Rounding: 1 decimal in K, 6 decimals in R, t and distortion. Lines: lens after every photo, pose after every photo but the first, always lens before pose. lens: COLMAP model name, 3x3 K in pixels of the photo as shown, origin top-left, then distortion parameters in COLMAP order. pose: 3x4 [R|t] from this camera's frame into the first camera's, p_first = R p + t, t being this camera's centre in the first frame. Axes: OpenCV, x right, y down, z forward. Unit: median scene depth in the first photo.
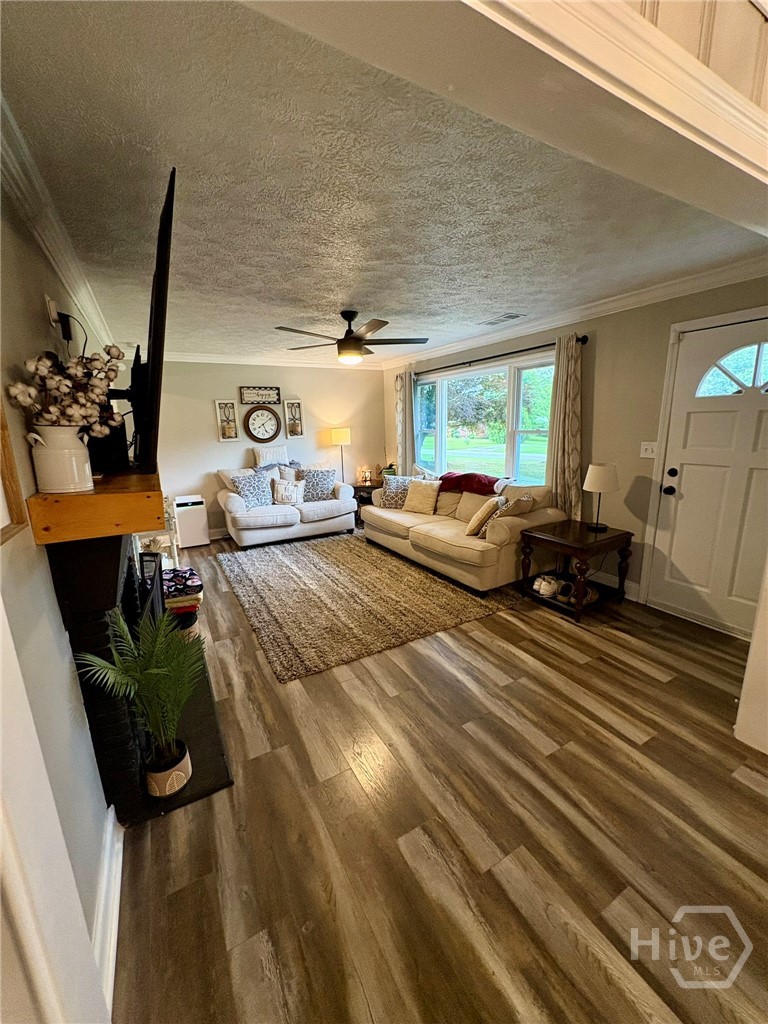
lens RADIAL K [[408.4, 0, 384.0], [0, 408.4, 512.0], [0, 0, 1]] dist [0.000015, 0.000403]
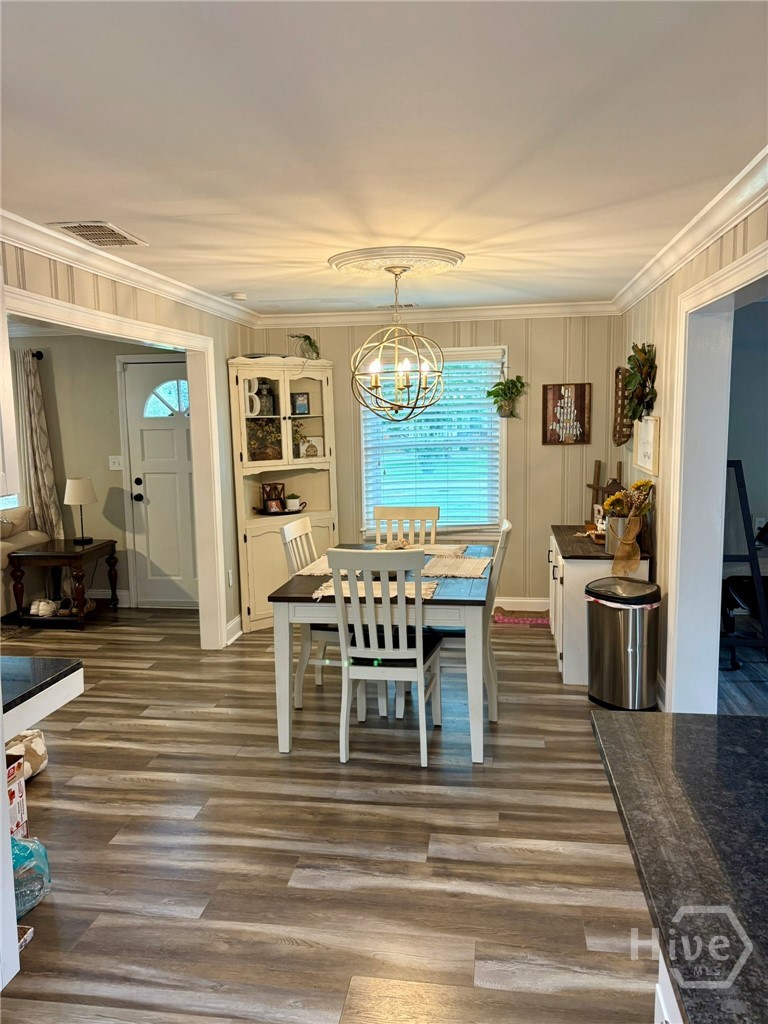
lens RADIAL K [[790.3, 0, 382.1], [0, 790.3, 521.1], [0, 0, 1]] dist [0.022890, 0.001944]
pose [[0.618813, -0.090799, 0.780273, -0.576683], [0.169802, 0.985275, -0.020011, 0.163635], [-0.766966, 0.144875, 0.625119, -0.843338]]
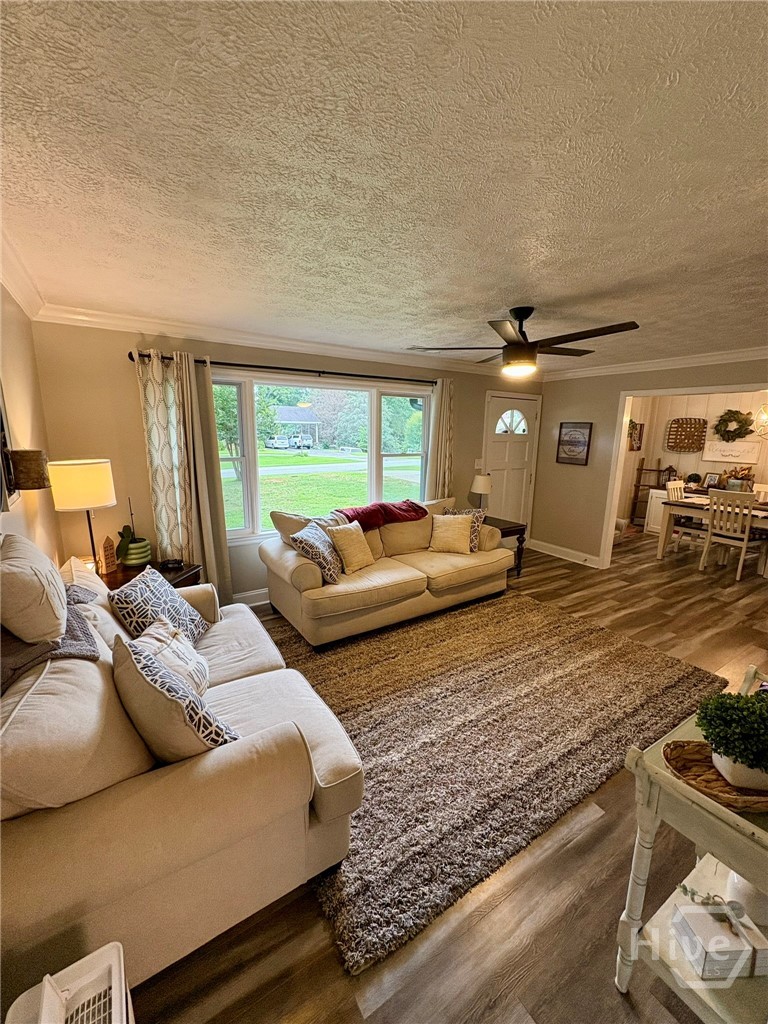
lens RADIAL K [[408.4, 0, 384.0], [0, 408.4, 512.0], [0, 0, 1]] dist [0.000015, 0.000403]
pose [[-0.058822, -0.165075, 0.984525, -0.951909], [0.205097, 0.963195, 0.173753, -0.326734], [-0.976972, 0.212144, -0.022801, 1.446570]]
